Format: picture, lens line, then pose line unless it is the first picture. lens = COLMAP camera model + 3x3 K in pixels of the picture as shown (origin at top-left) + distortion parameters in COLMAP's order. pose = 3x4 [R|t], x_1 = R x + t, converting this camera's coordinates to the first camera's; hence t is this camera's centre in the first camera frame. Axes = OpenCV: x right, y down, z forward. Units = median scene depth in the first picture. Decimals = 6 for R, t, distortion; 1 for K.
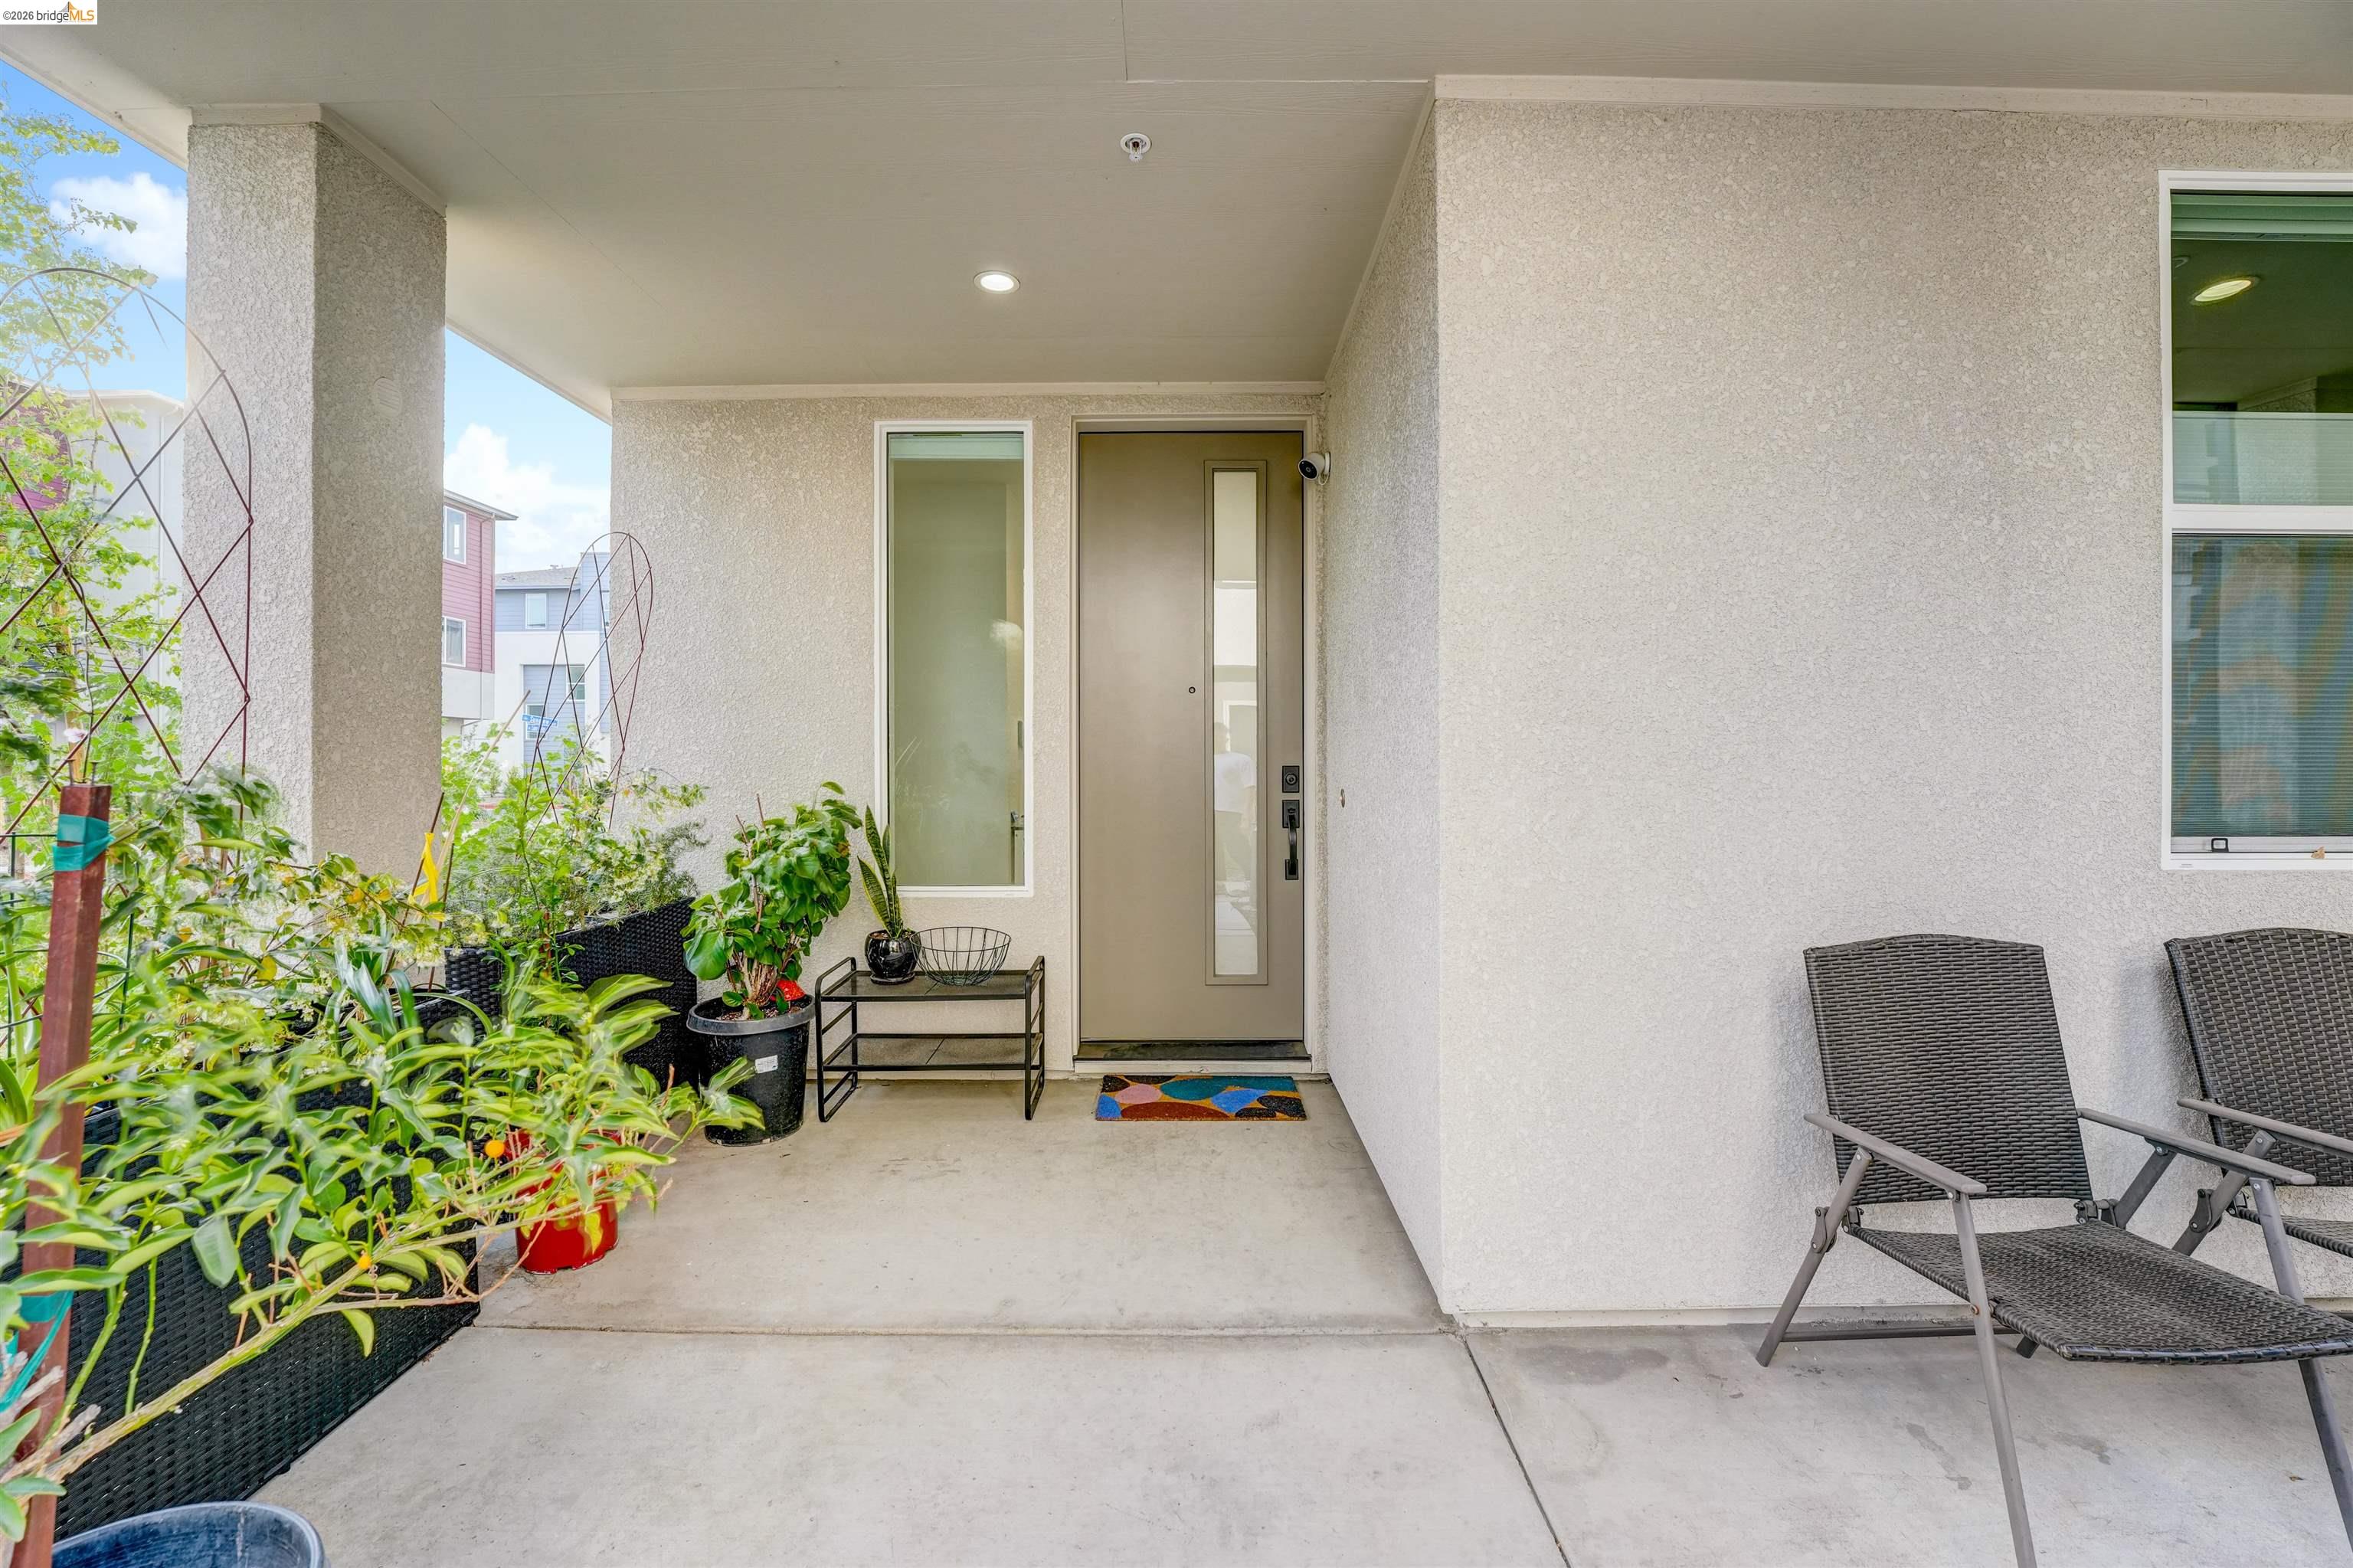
lens RADIAL K [[960.4, 0, 1171.2], [0, 960.4, 805.7], [0, 0, 1]] dist [-0.028407, 0.000454]
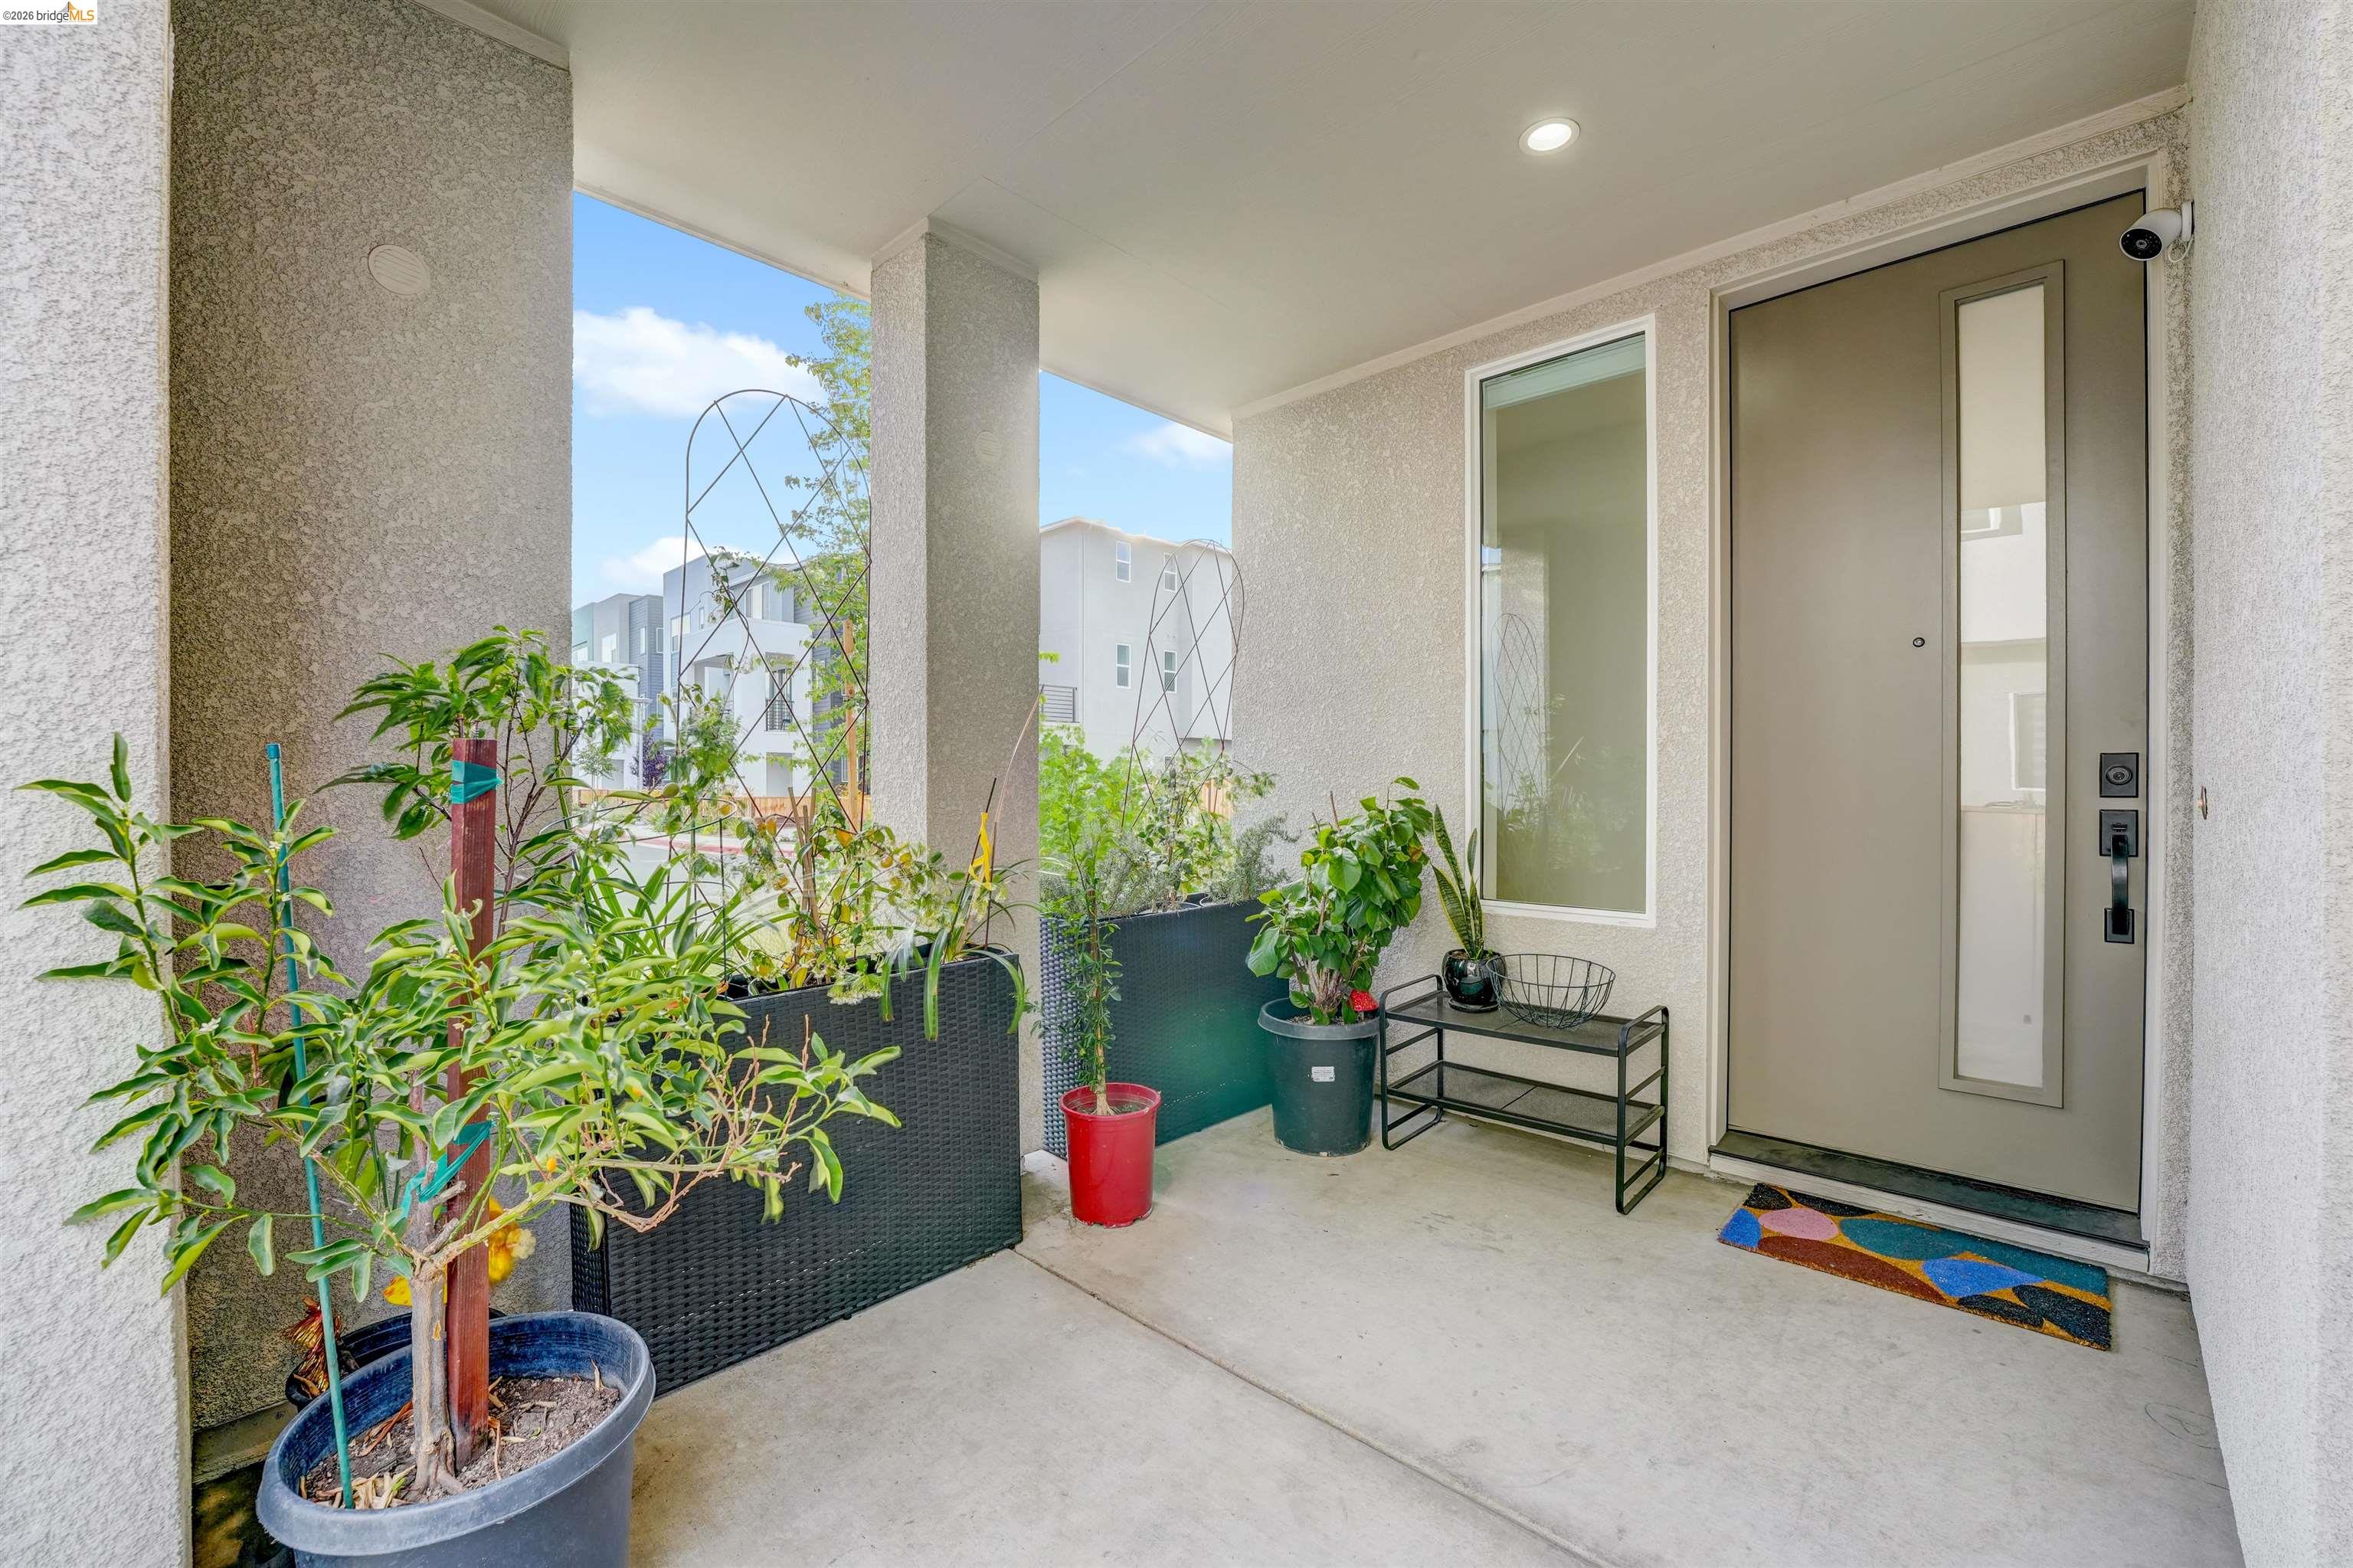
lens RADIAL K [[959.5, 0, 1173.2], [0, 959.5, 816.6], [0, 0, 1]] dist [-0.034687, 0.005710]
pose [[0.719918, 0.021463, -0.693727, 0.112965], [-0.027601, 0.999616, 0.002285, 0.014480], [0.693510, 0.017502, 0.720235, 0.185765]]
